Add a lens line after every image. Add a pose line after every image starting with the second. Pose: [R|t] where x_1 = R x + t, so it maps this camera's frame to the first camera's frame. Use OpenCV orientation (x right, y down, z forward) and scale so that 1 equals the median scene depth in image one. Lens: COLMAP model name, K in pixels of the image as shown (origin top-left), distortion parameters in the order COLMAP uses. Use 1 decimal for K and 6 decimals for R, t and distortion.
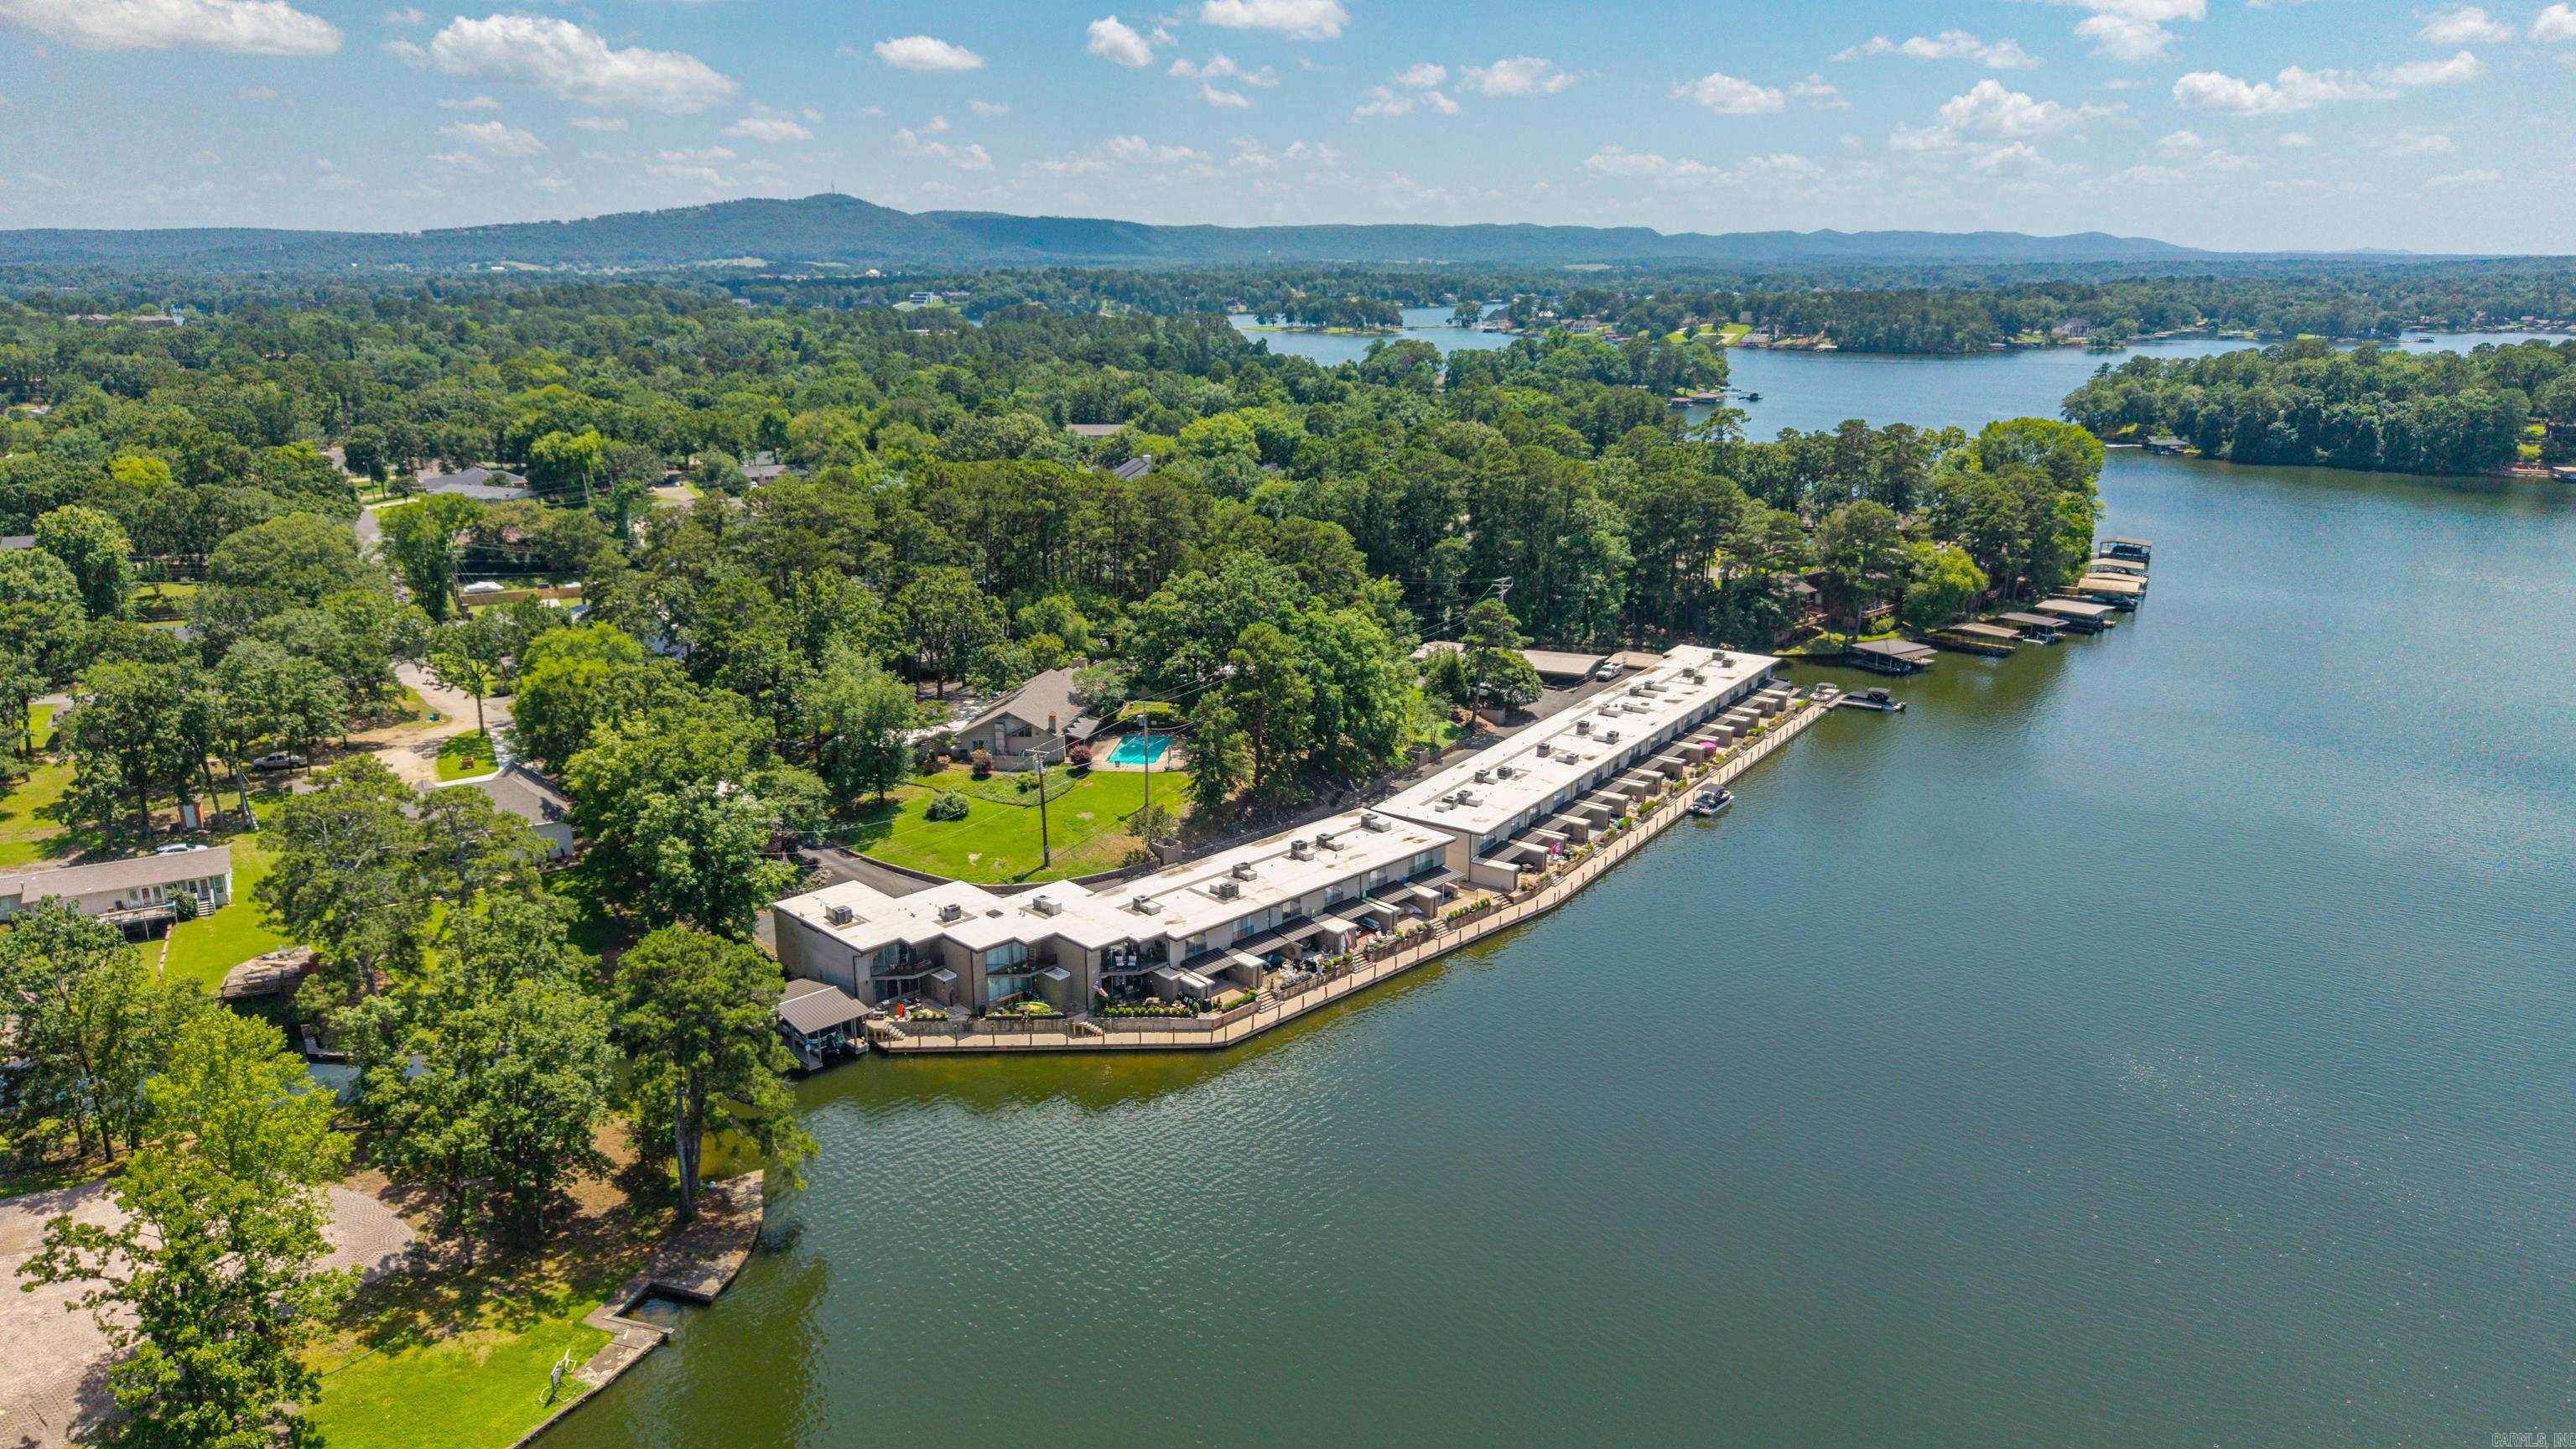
lens RADIAL K [[1749.6, 0, 1288.0], [0, 1749.6, 724.5], [0, 0, 1]] dist [-0.038422, 0.057124]
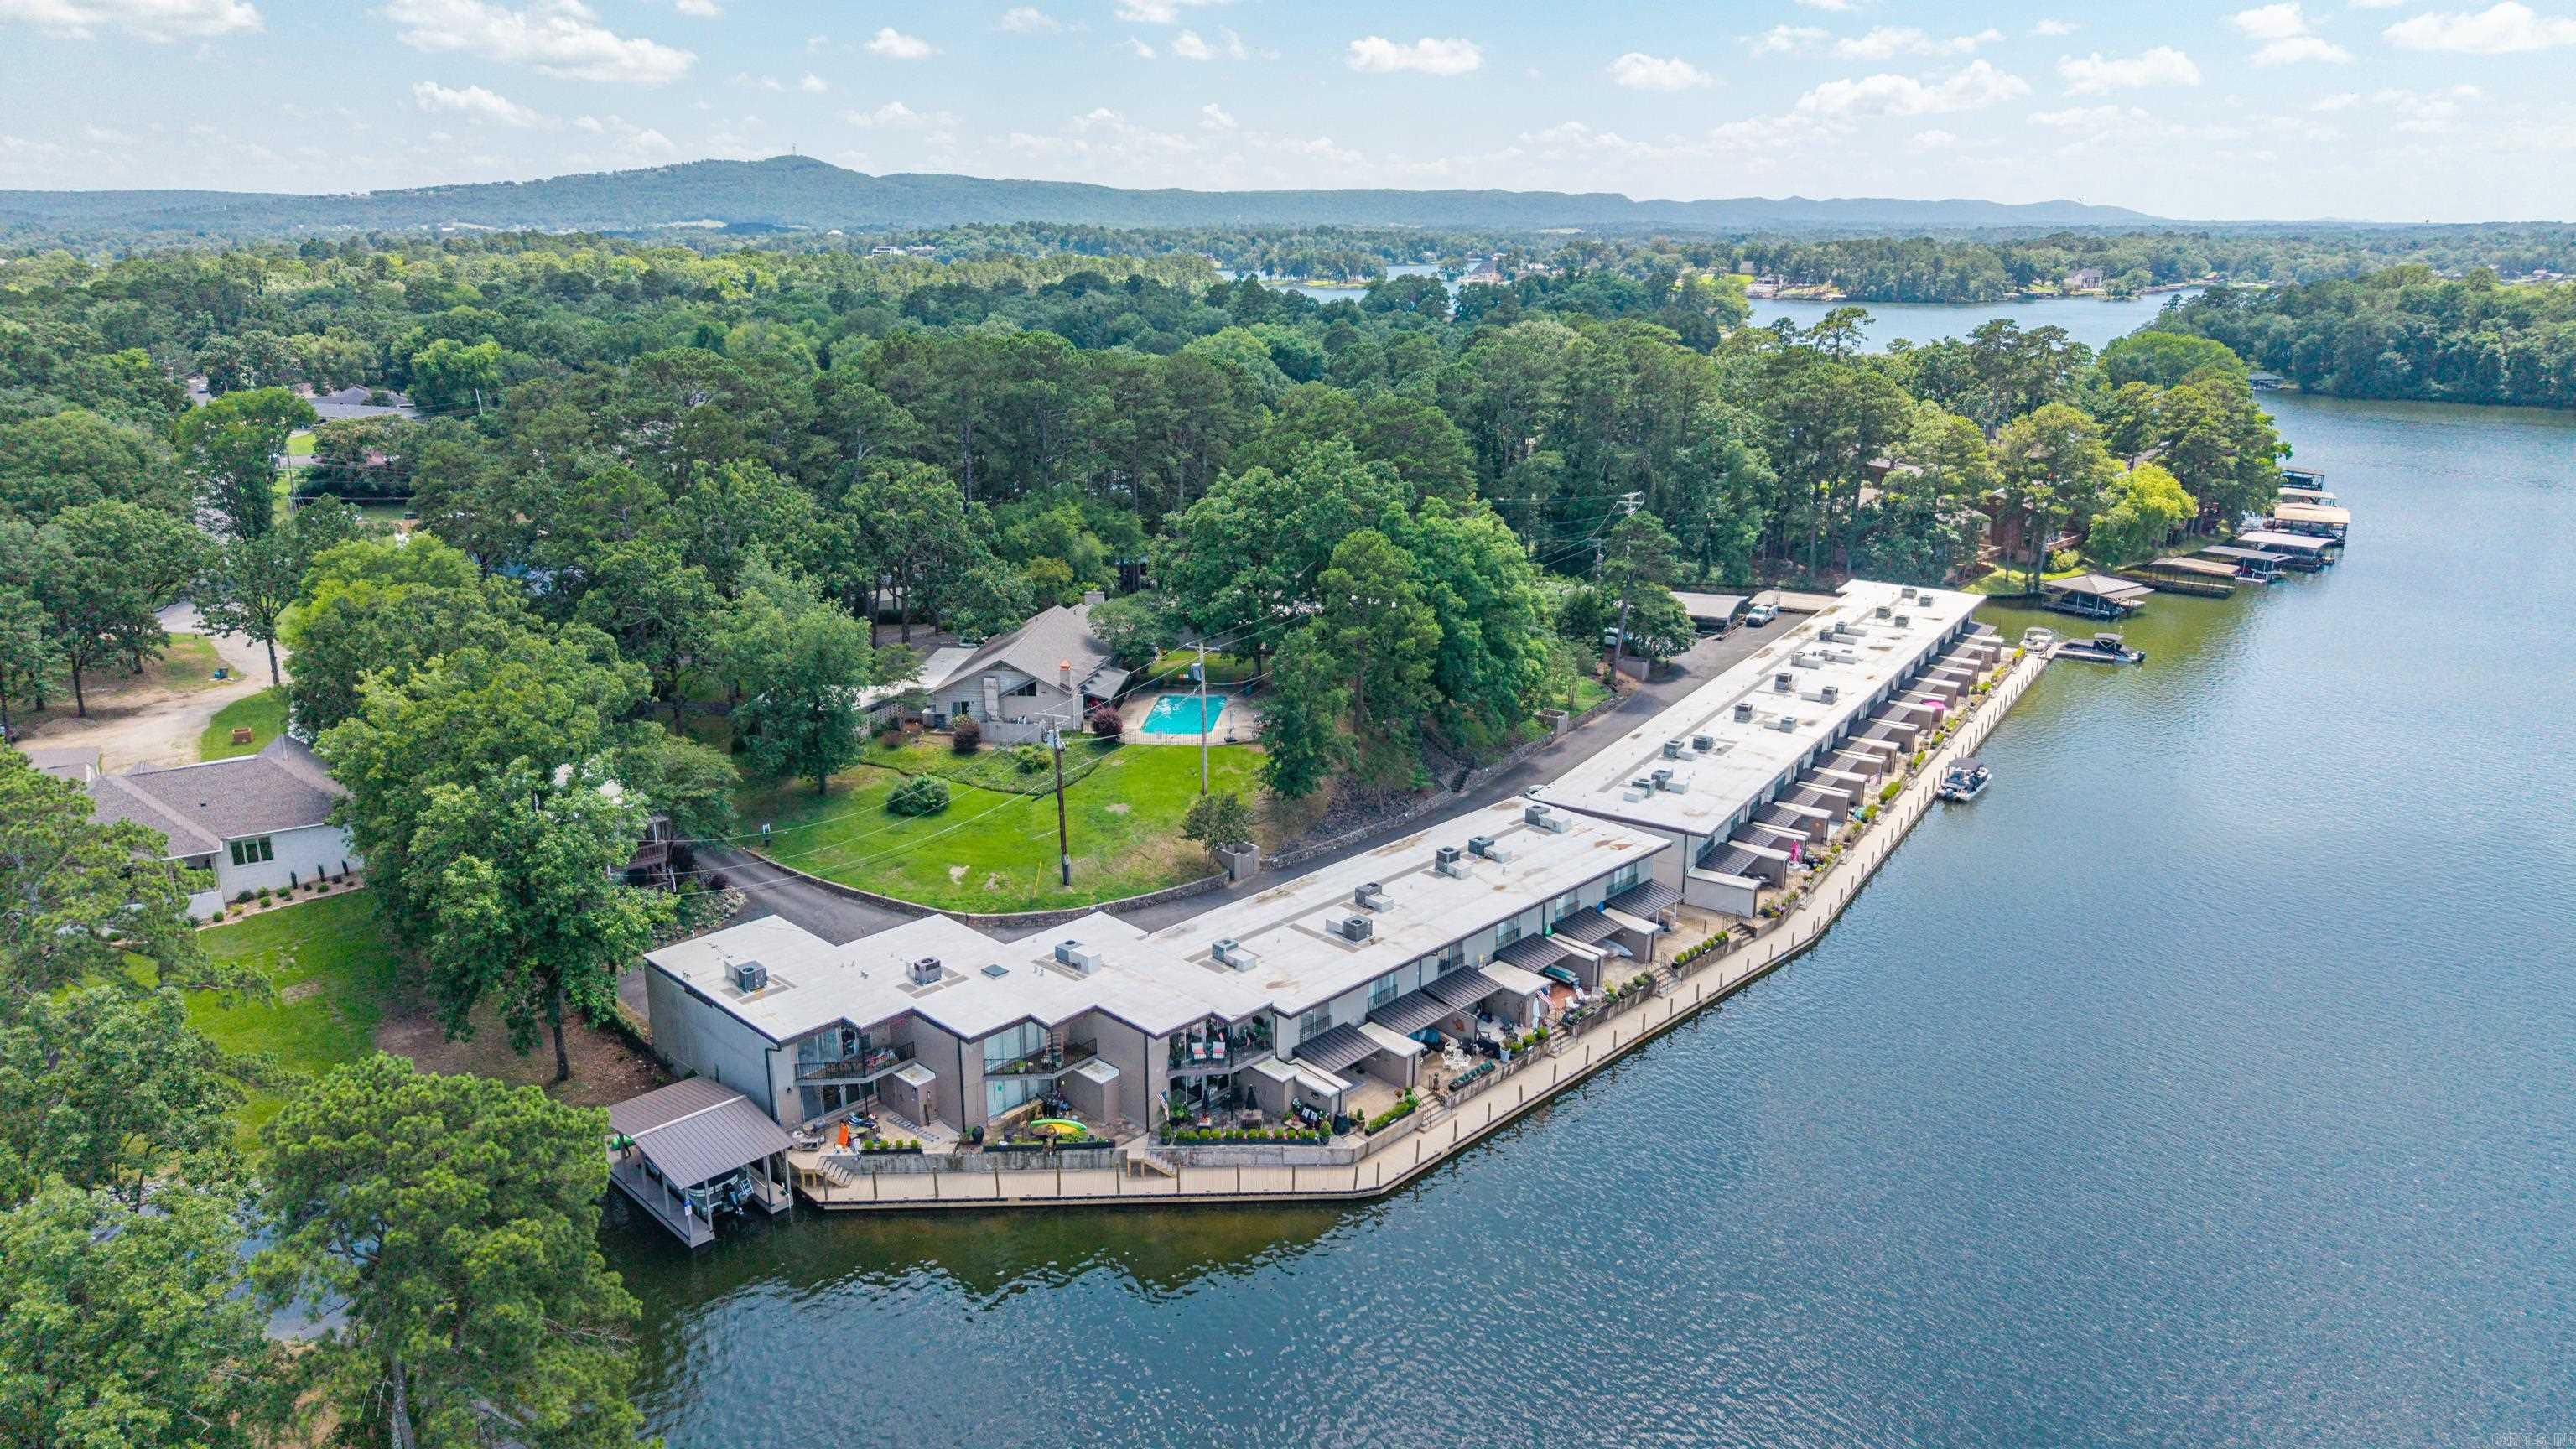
lens RADIAL K [[1749.6, 0, 1288.0], [0, 1749.6, 724.5], [0, 0, 1]] dist [-0.038422, 0.057124]
pose [[0.999834, -0.003528, 0.017888, -0.055669], [0.003221, 0.999847, 0.017197, 0.006591], [-0.017946, -0.017136, 0.999692, 0.281666]]
